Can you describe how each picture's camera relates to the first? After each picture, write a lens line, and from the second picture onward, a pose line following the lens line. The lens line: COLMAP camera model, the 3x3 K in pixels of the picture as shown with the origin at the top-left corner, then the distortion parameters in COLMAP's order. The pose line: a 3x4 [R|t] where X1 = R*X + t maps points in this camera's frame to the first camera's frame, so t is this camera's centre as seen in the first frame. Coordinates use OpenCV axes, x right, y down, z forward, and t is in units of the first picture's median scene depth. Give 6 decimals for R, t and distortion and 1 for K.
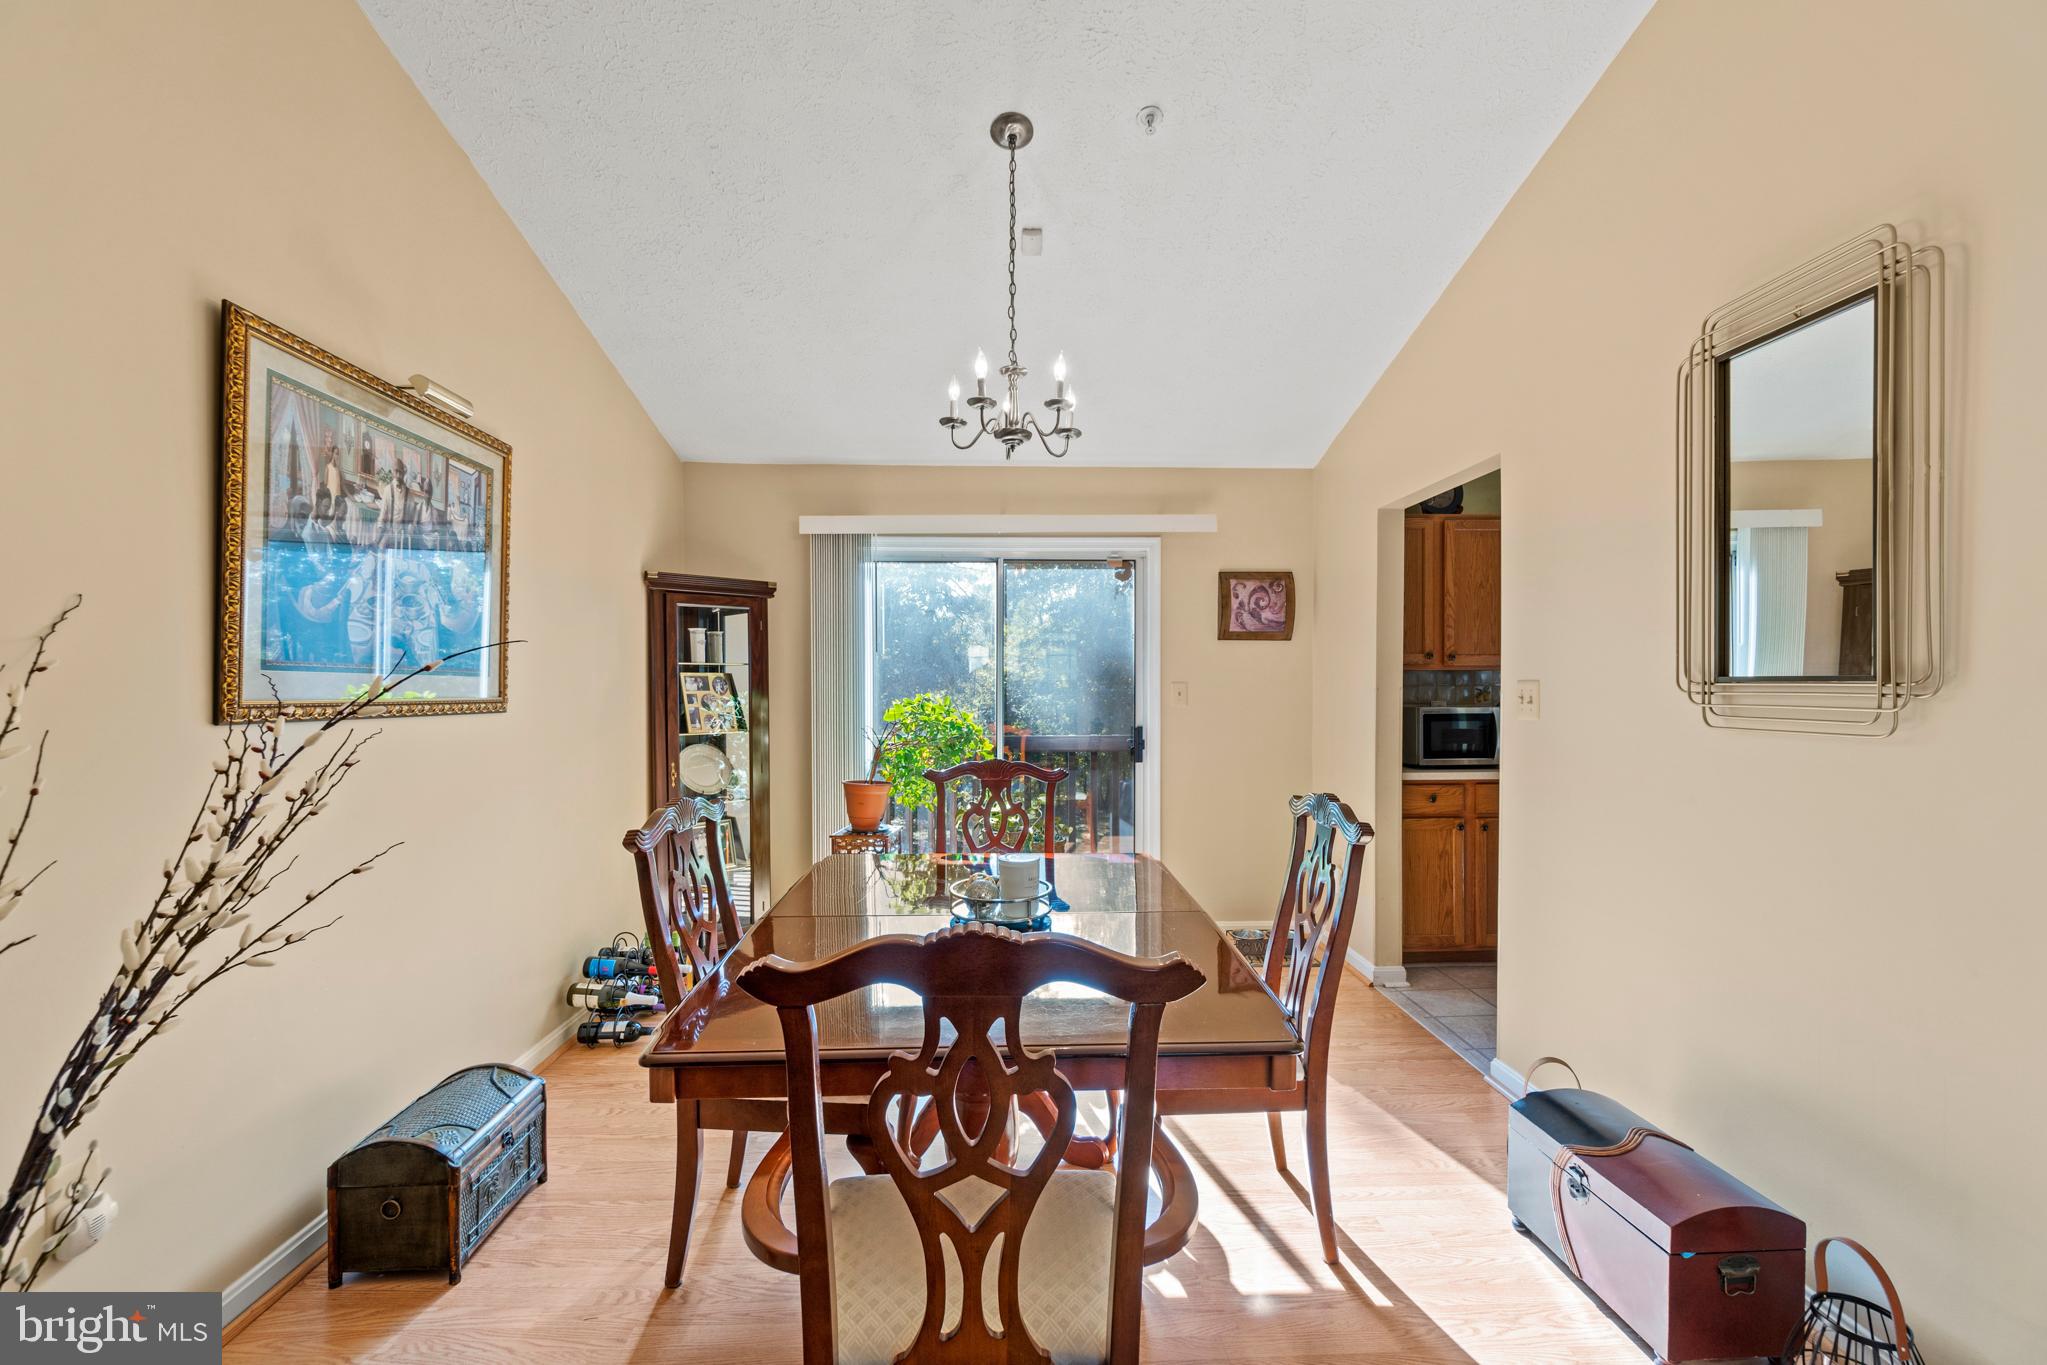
lens RADIAL K [[871.4, 0, 1037.0], [0, 871.4, 681.2], [0, 0, 1]] dist [-0.023962, -0.000213]
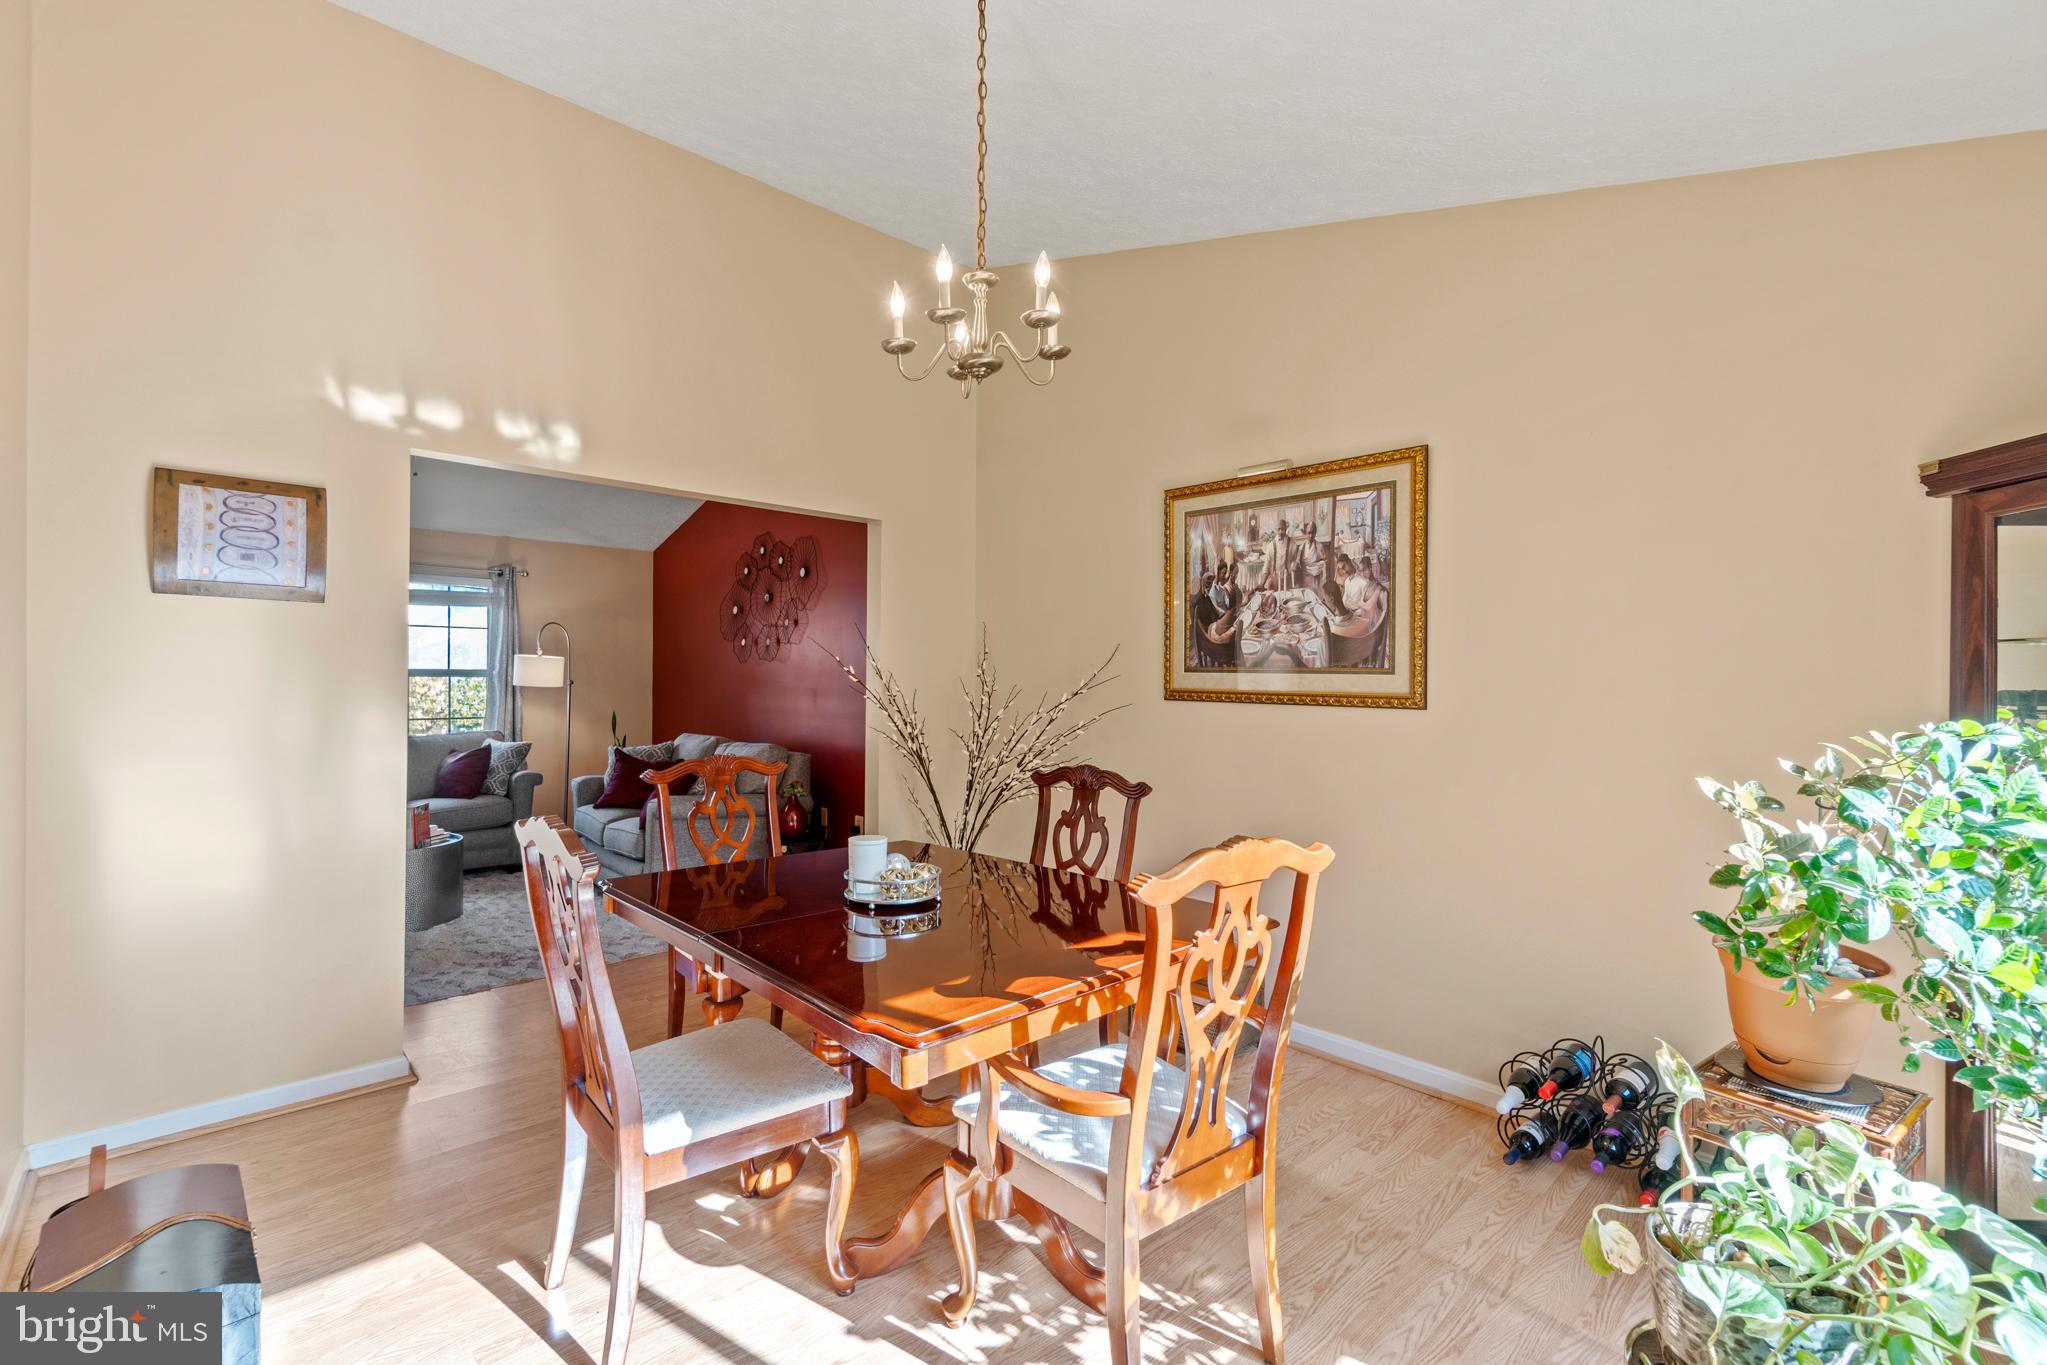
lens RADIAL K [[926.4, 0, 1035.0], [0, 926.4, 672.0], [0, 0, 1]] dist [0.001811, -0.000086]
pose [[-0.782802, -0.004619, -0.622253, 0.477490], [-0.002984, 0.999989, -0.003669, -0.003536], [0.622263, -0.001015, -0.782808, 1.802093]]
